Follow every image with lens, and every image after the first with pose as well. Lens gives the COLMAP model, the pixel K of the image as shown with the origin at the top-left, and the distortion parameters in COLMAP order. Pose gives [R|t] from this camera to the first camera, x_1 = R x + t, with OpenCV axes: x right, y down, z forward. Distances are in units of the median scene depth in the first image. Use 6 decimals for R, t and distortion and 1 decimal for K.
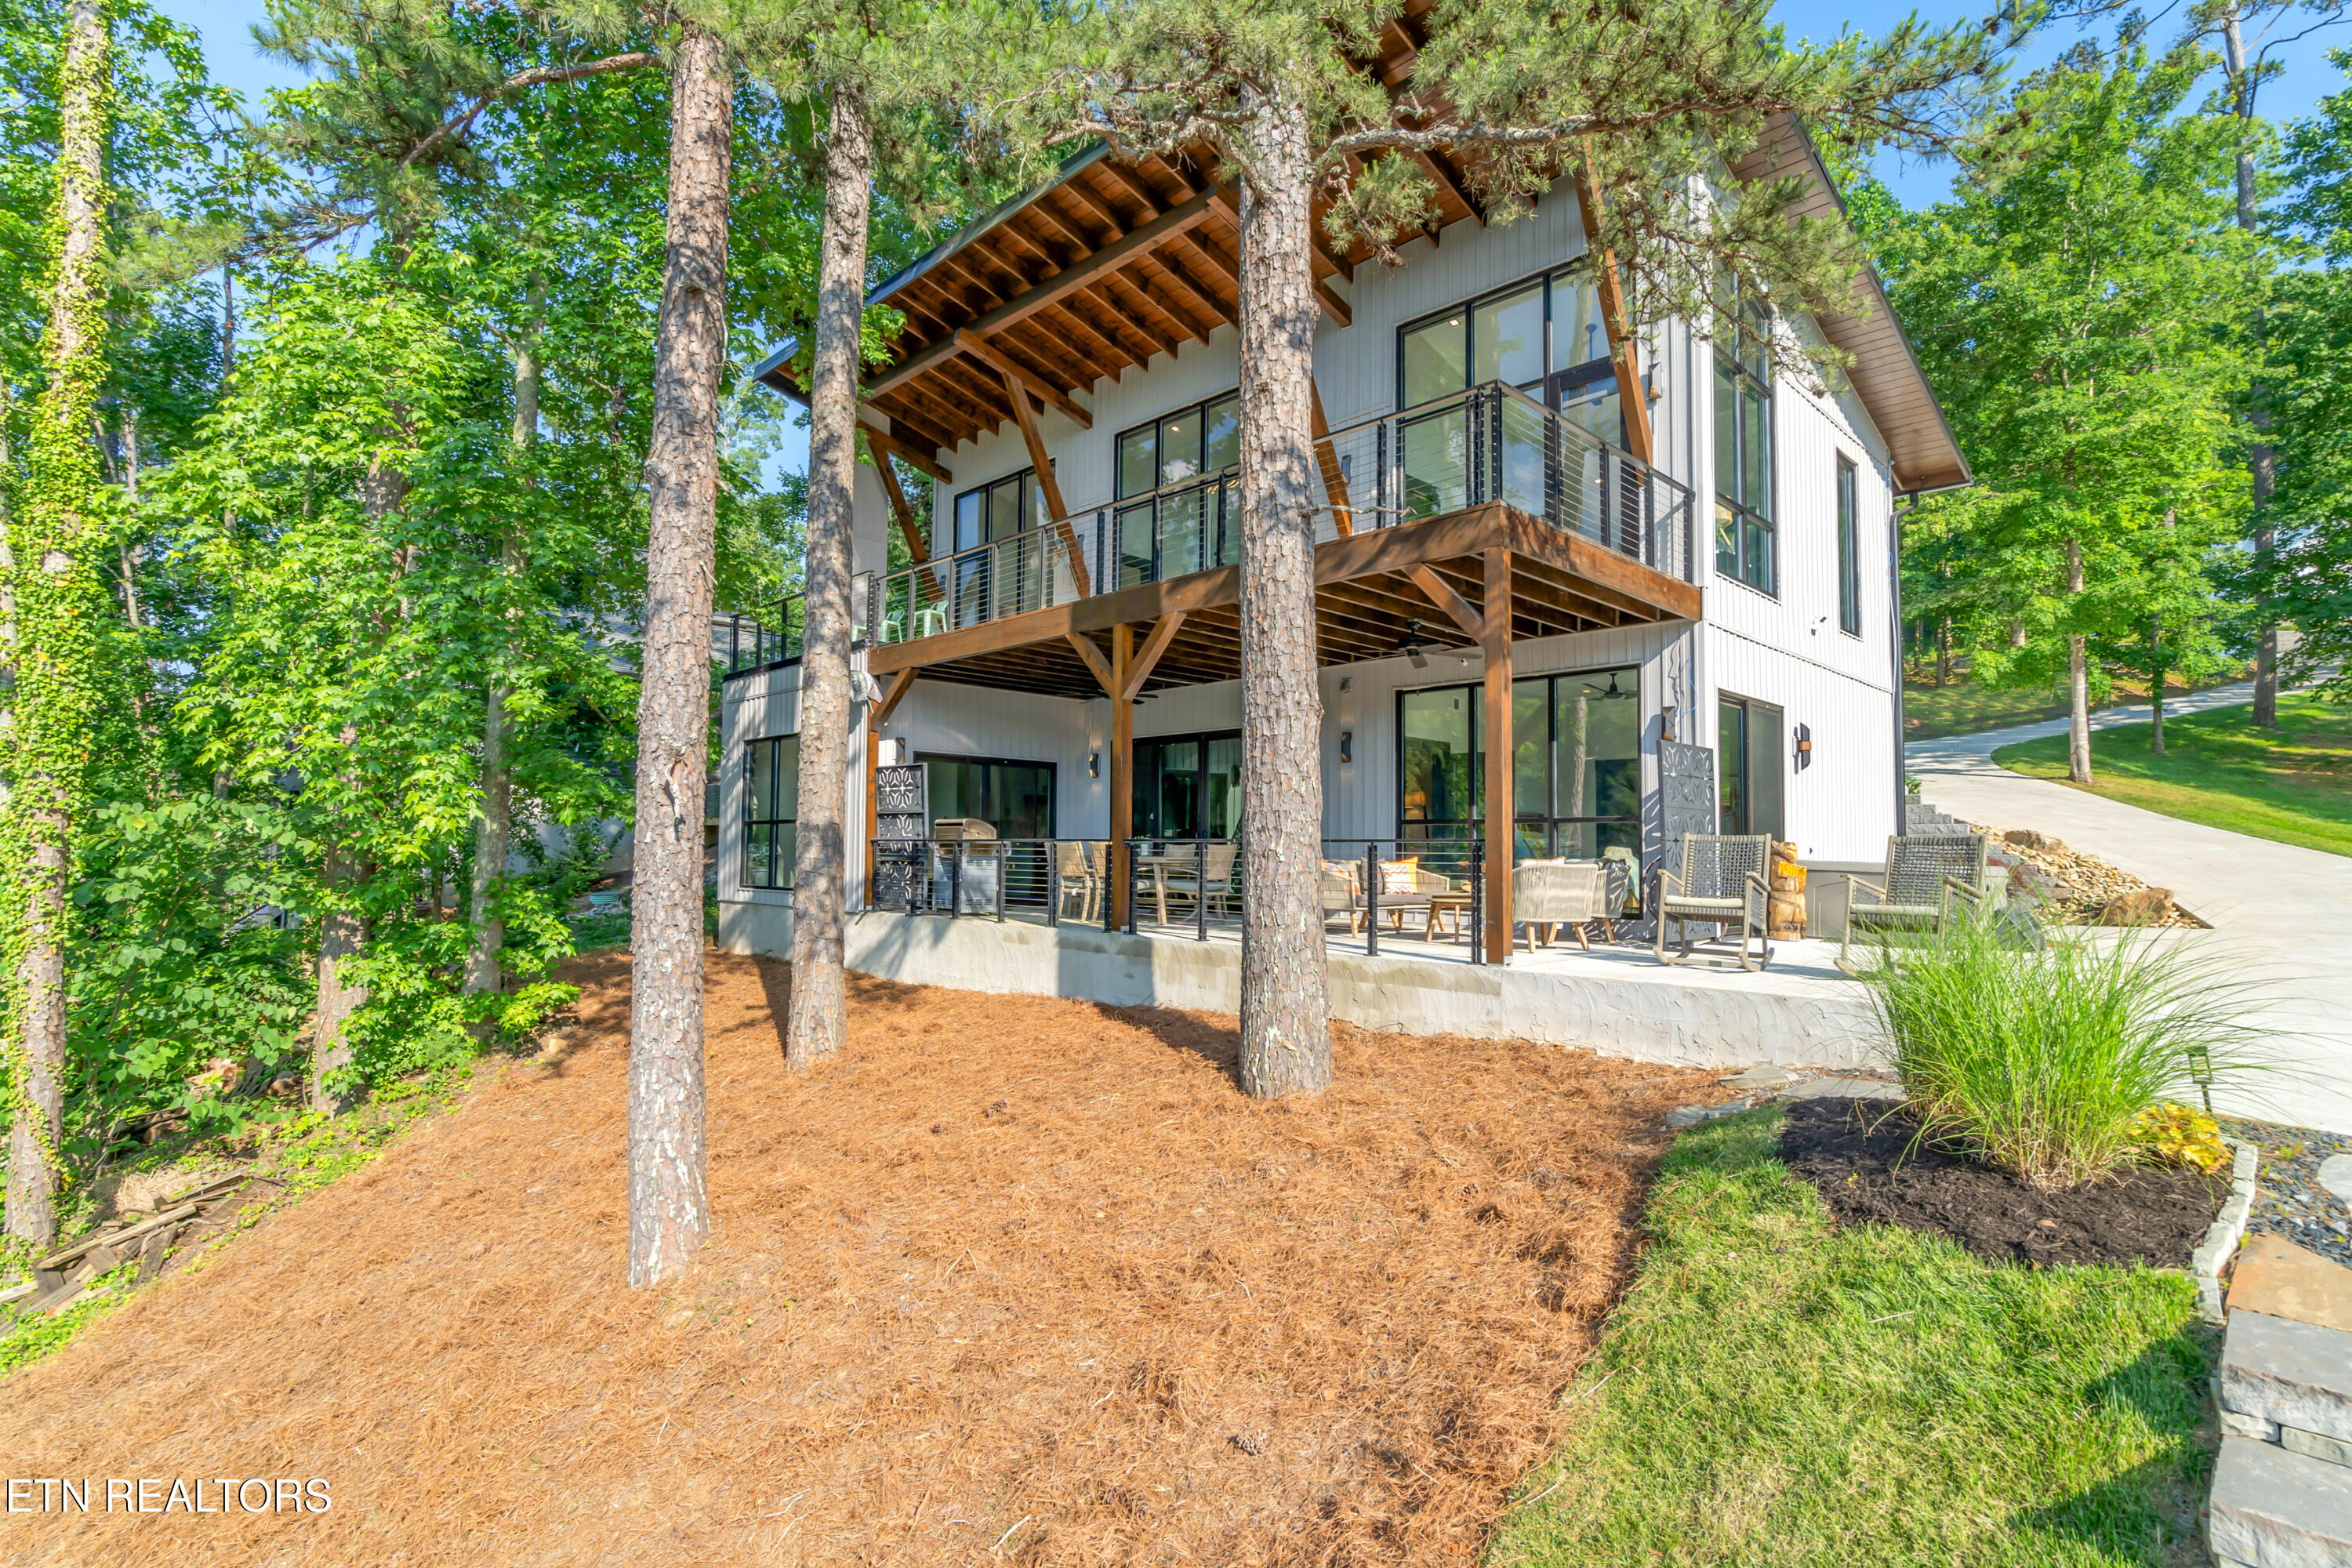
lens RADIAL K [[1146.1, 0, 1152.1], [0, 1146.1, 784.4], [0, 0, 1]] dist [0.000804, -0.000510]
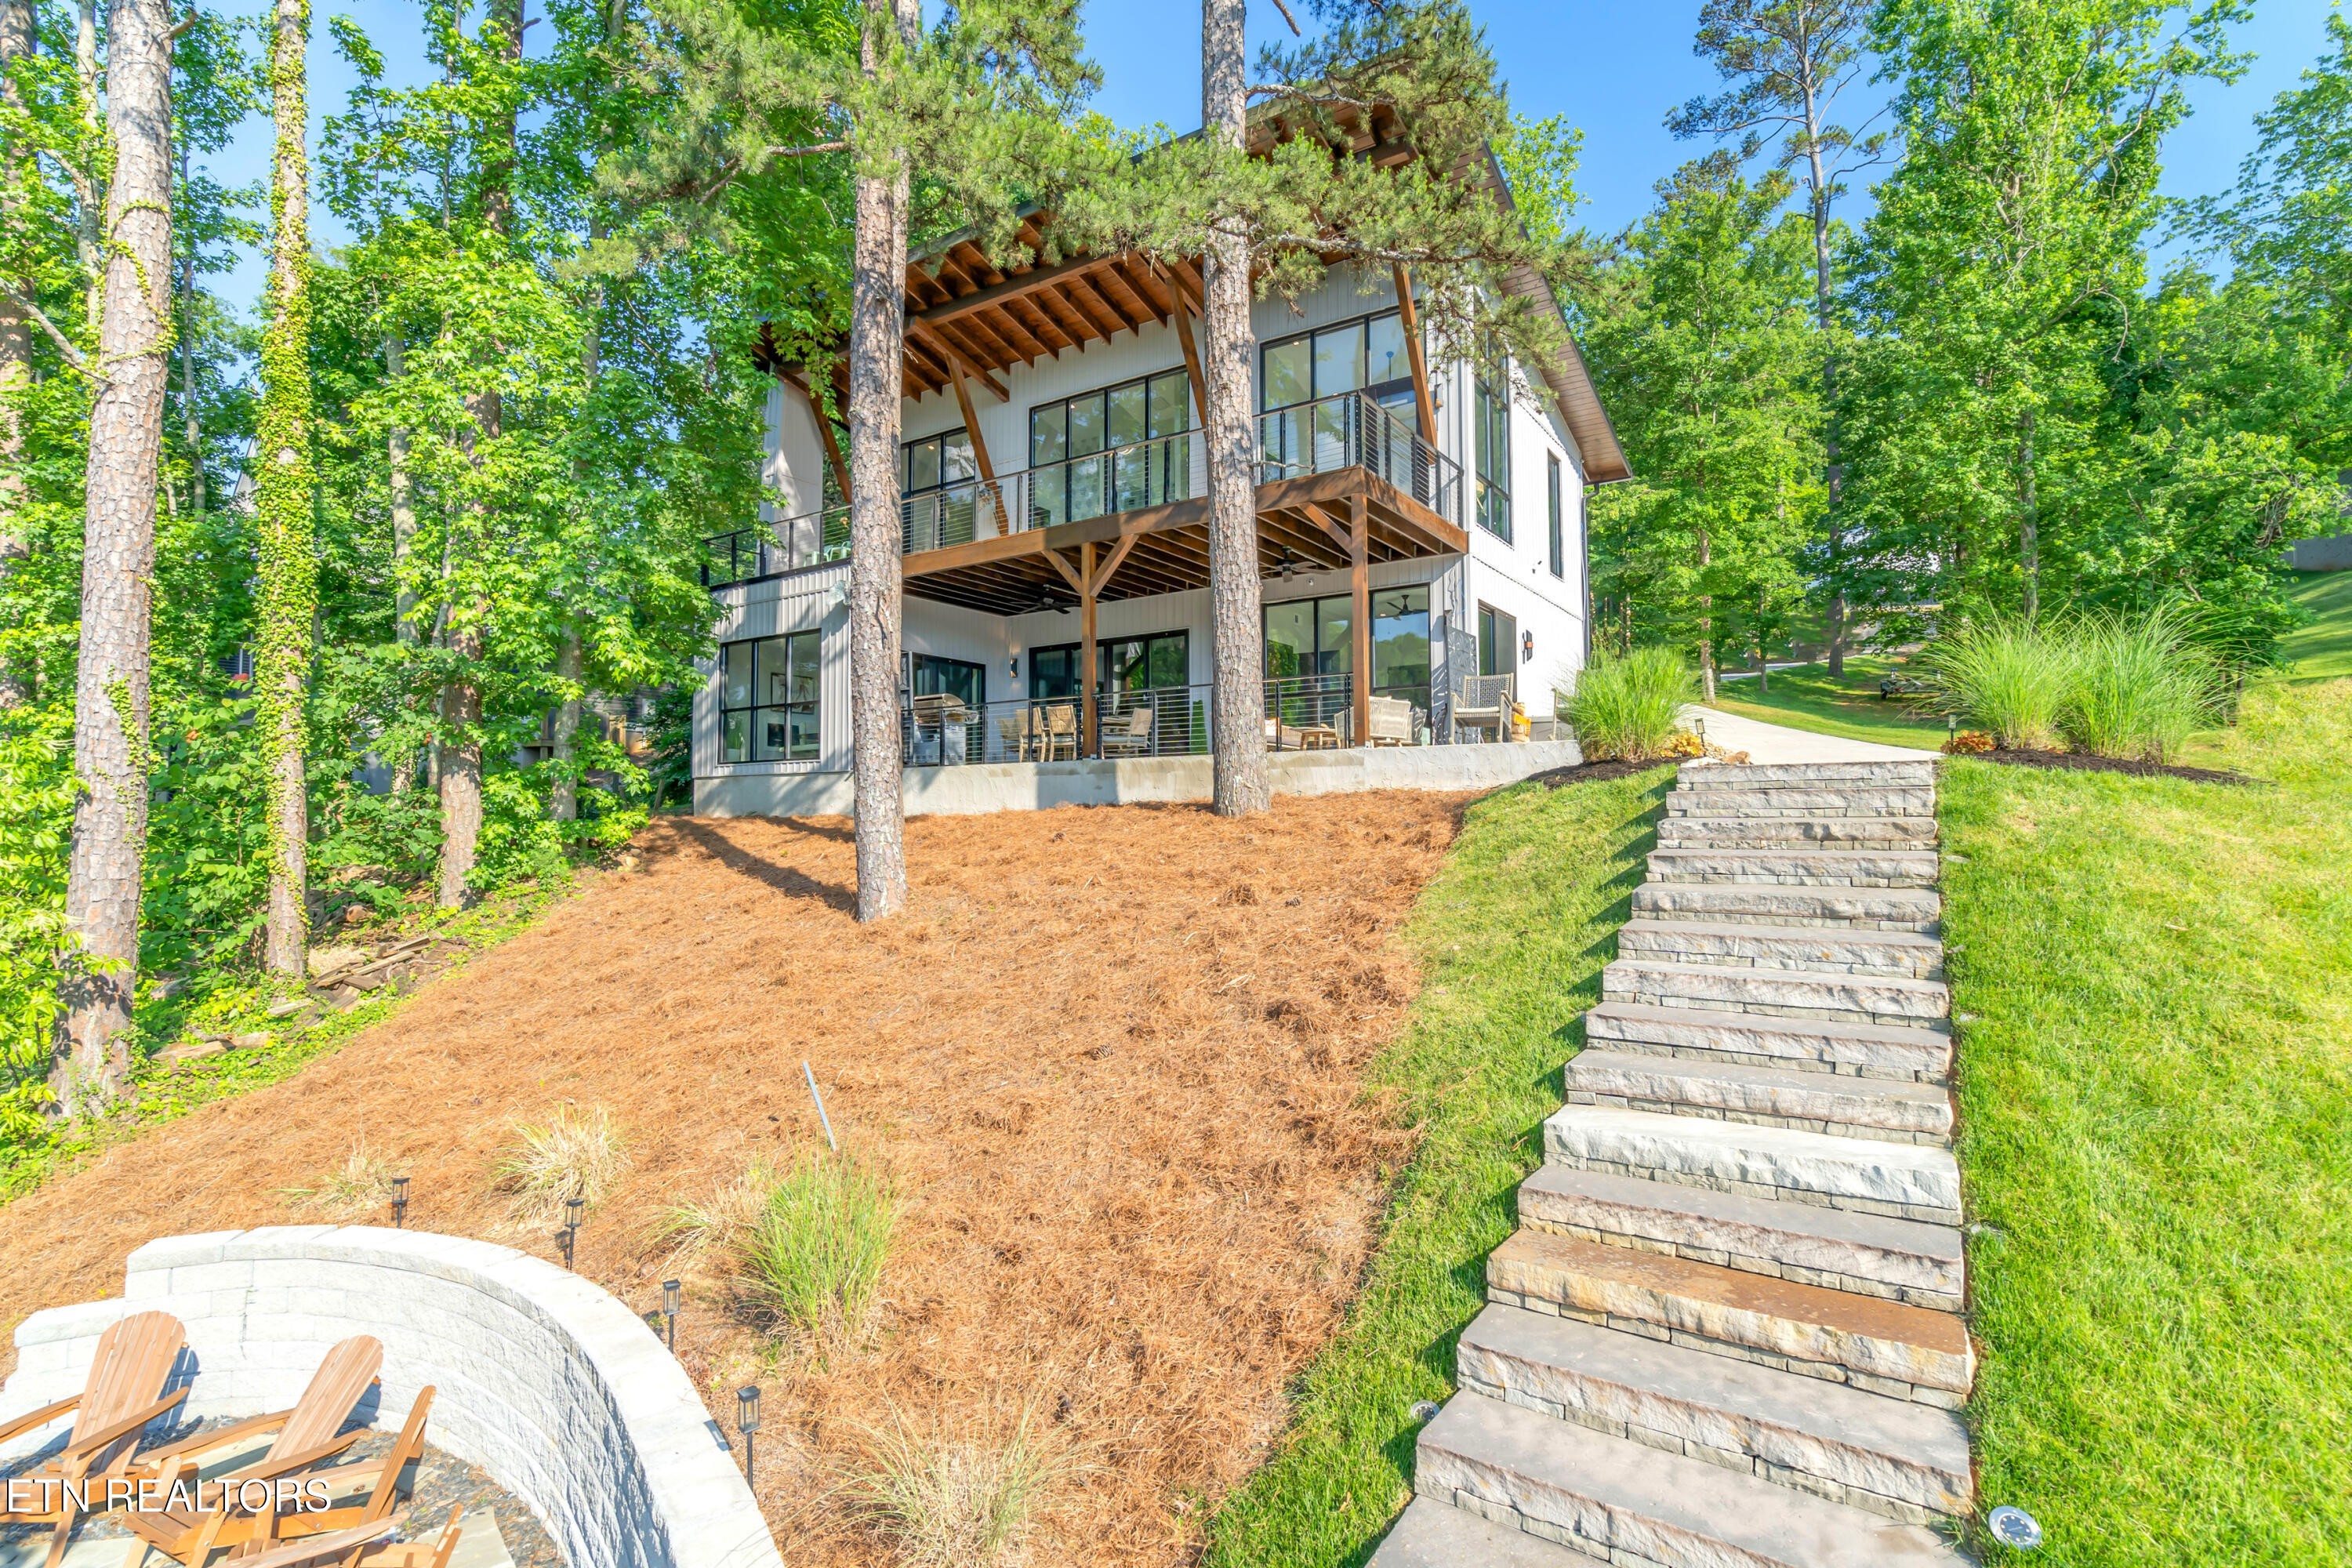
lens RADIAL K [[1114.2, 0, 1157.6], [0, 1114.2, 749.3], [0, 0, 1]] dist [0.001530, 0.001272]
pose [[0.979377, 0.000738, 0.202042, -0.179148], [0.000178, 0.999990, -0.004515, 0.098083], [-0.202043, 0.004458, 0.979367, -0.294035]]
